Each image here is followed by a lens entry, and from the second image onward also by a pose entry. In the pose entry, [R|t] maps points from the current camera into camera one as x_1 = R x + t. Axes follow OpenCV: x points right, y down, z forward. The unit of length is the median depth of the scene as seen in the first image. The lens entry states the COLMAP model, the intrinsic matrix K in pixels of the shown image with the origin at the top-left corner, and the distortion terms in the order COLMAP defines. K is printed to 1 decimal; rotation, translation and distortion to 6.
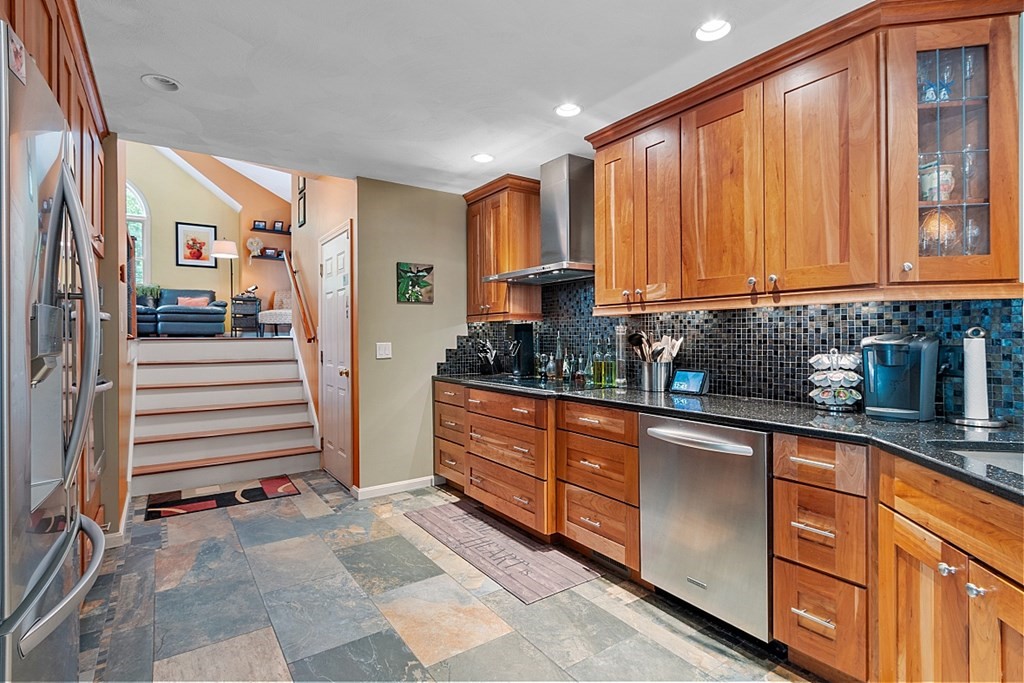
lens RADIAL K [[498.6, 0, 513.0], [0, 498.6, 342.3], [0, 0, 1]] dist [-0.001342, -0.000185]
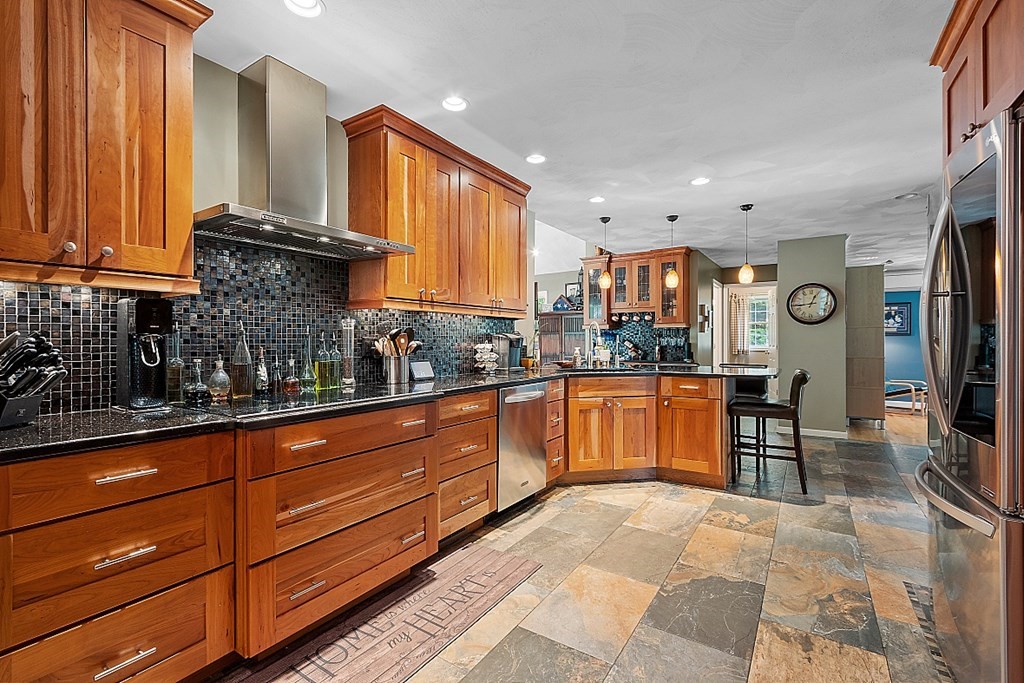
lens RADIAL K [[446.6, 0, 513.9], [0, 446.6, 340.1], [0, 0, 1]] dist [0.001155, -0.000017]
pose [[-0.363126, 0.001383, 0.931739, -0.759607], [0.010057, 0.999946, 0.002435, 0.006621], [-0.931686, 0.010255, -0.363120, 1.203021]]
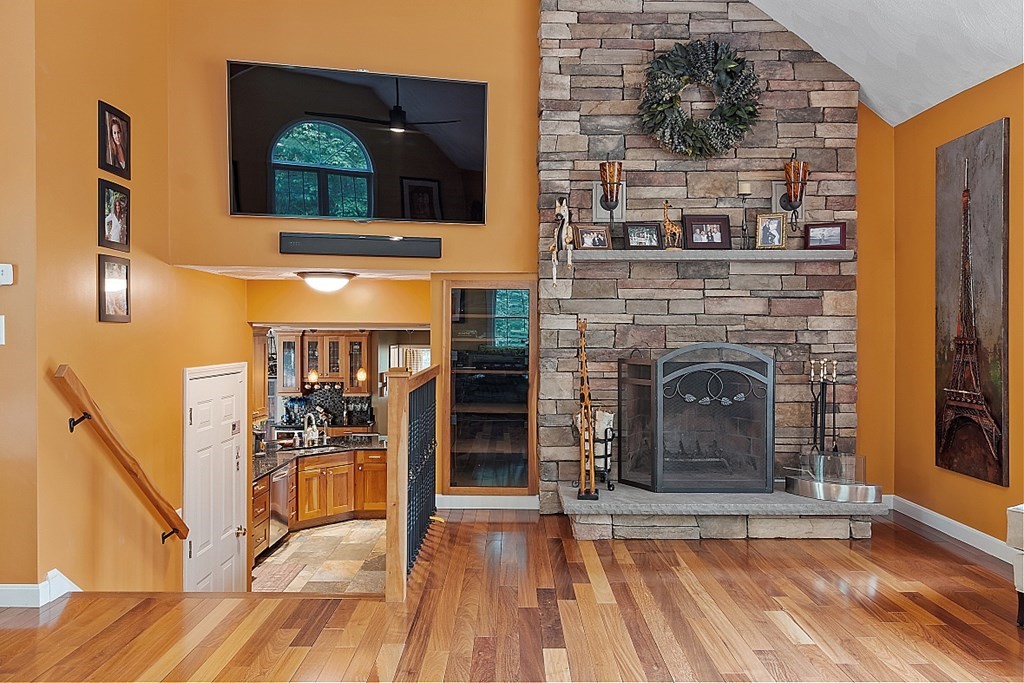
lens RADIAL K [[680.5, 0, 508.4], [0, 680.5, 341.1], [0, 0, 1]] dist [-0.002664, -0.000136]
pose [[-0.817913, -0.001270, 0.575340, -2.080495], [0.004646, 0.999950, 0.008812, -0.419495], [-0.575323, 0.009880, -0.817867, 2.500778]]
